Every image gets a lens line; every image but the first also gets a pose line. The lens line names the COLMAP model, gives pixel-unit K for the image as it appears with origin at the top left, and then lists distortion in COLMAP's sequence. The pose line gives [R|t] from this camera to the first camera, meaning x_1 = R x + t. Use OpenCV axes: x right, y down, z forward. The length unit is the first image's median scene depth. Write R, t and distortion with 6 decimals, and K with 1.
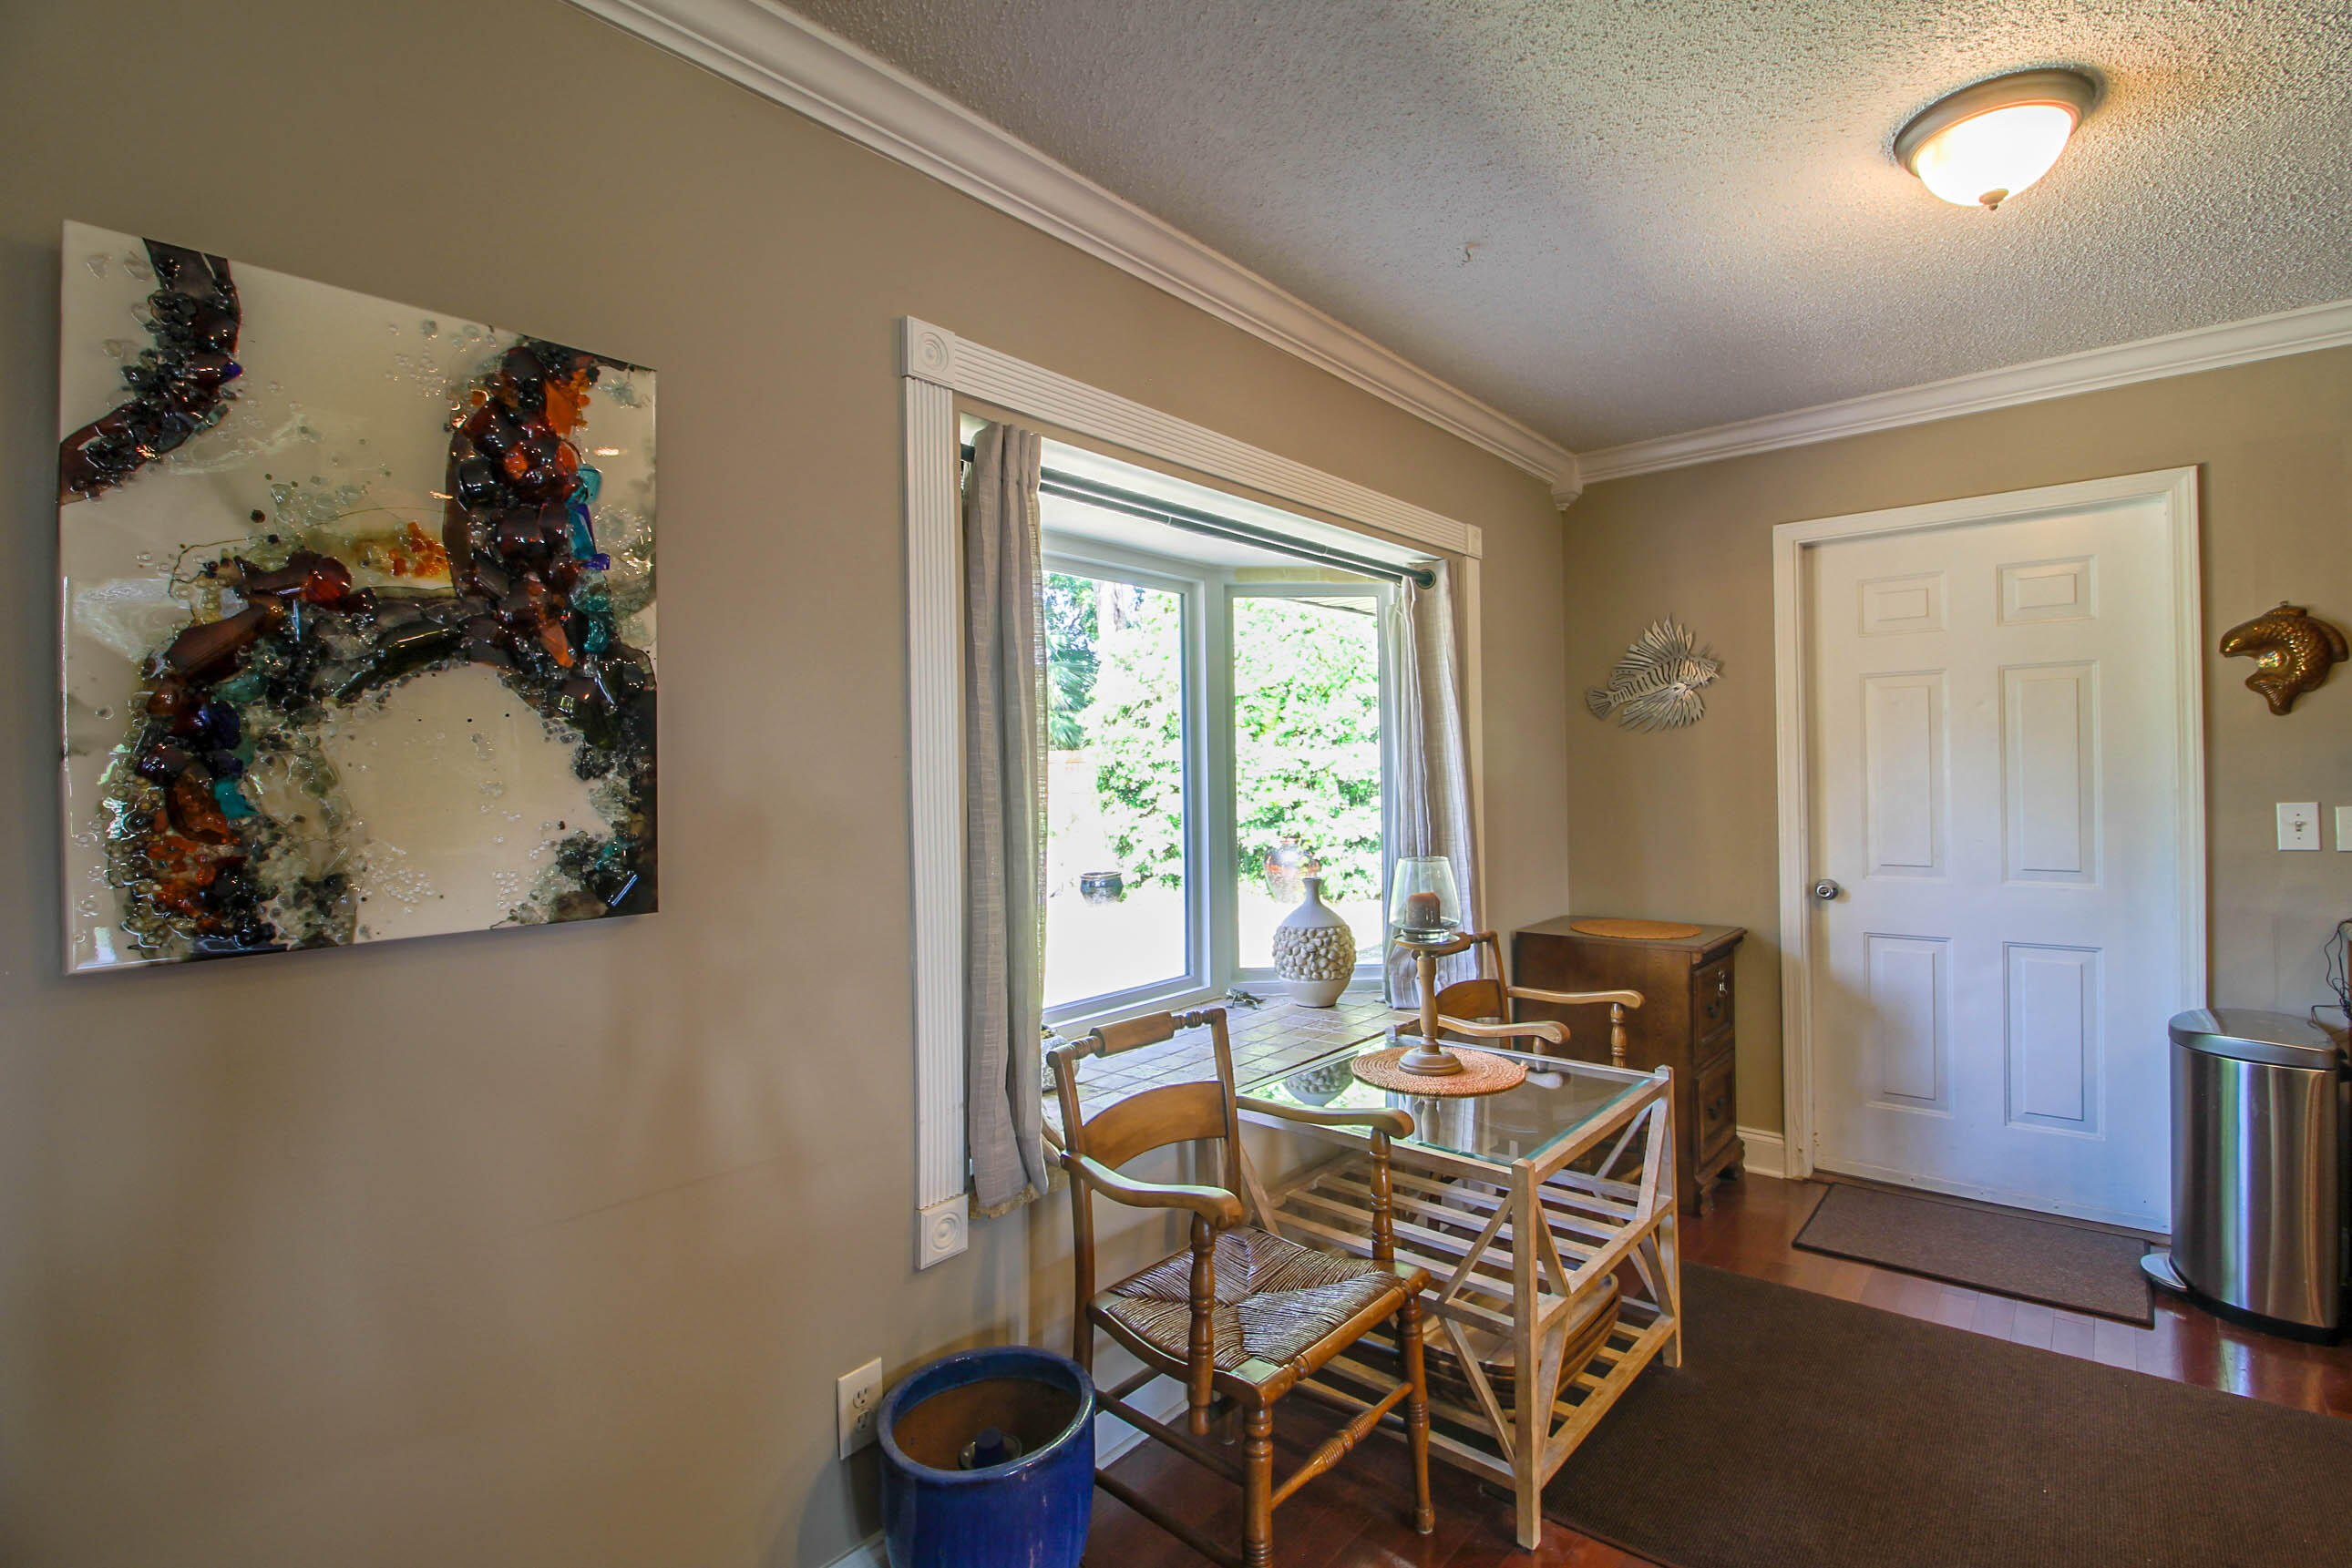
lens RADIAL K [[1100.3, 0, 1176.0], [0, 1100.3, 784.0], [0, 0, 1]] dist [-0.007636, -0.009228]
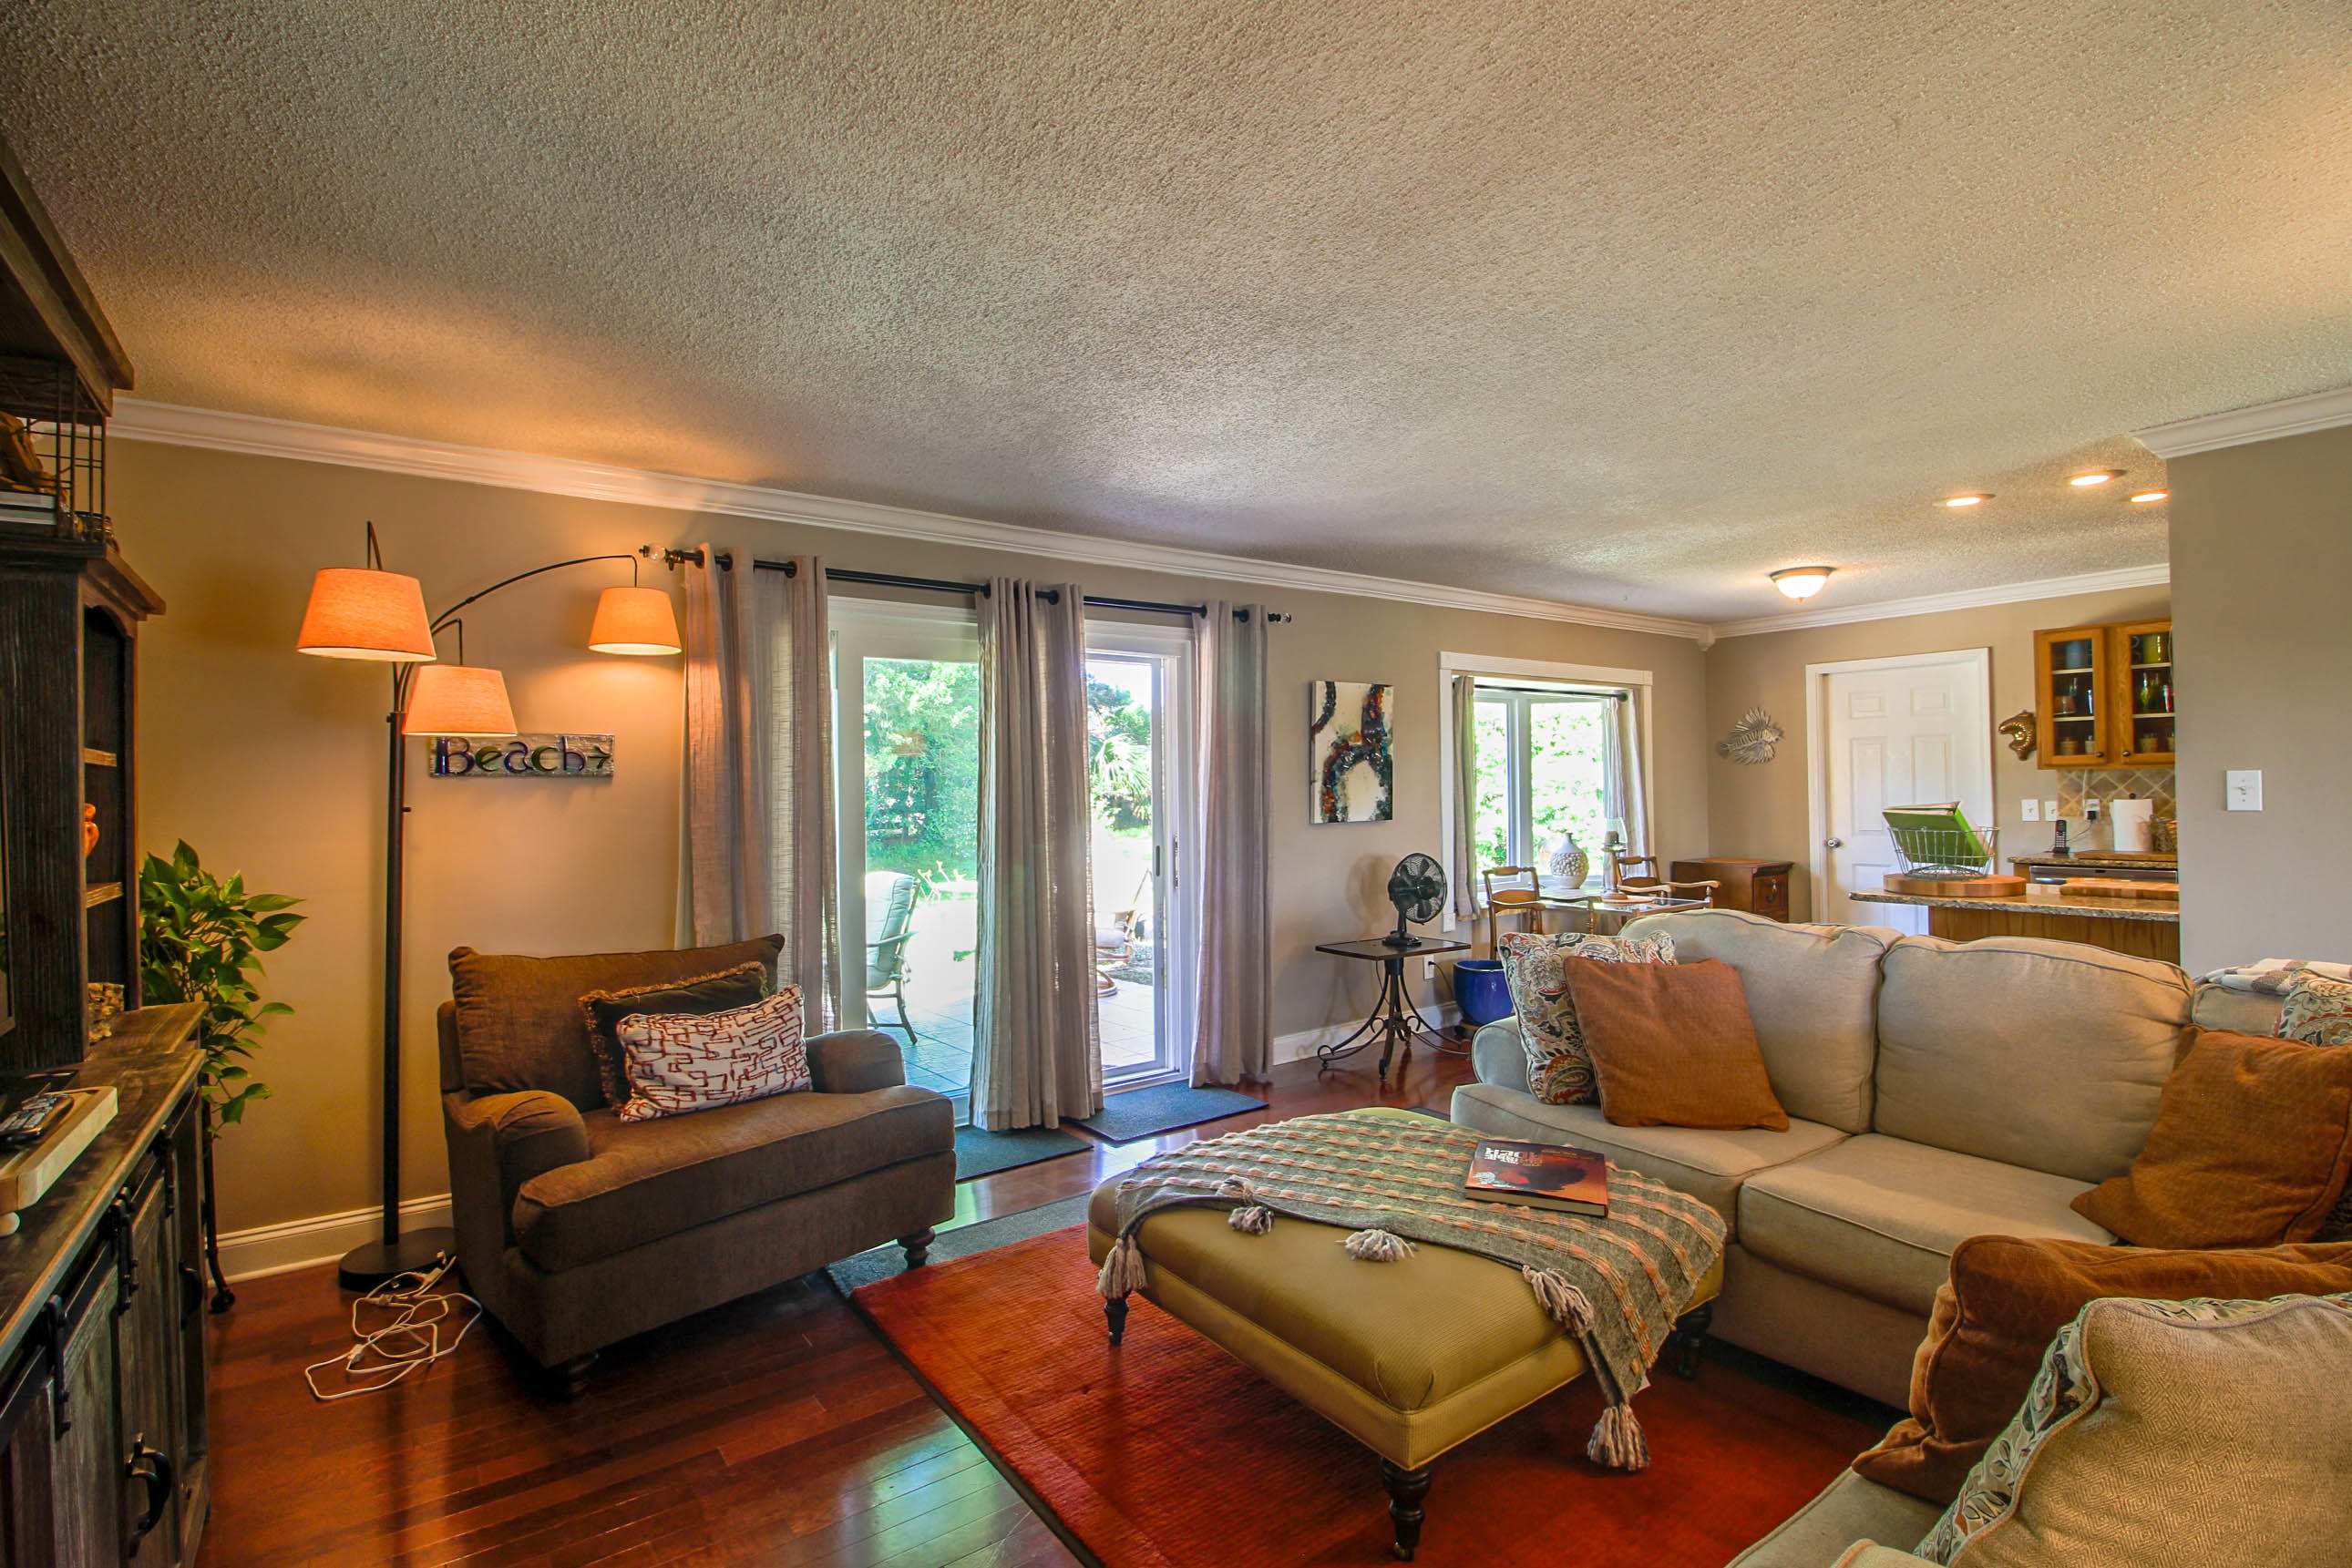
lens RADIAL K [[1100.3, 0, 1176.0], [0, 1100.3, 784.0], [0, 0, 1]] dist [-0.007636, -0.009228]
pose [[0.973068, 0.003354, -0.230495, -0.172450], [-0.005075, 0.999963, -0.006876, 0.009661], [0.230464, 0.007861, 0.973049, -1.680076]]
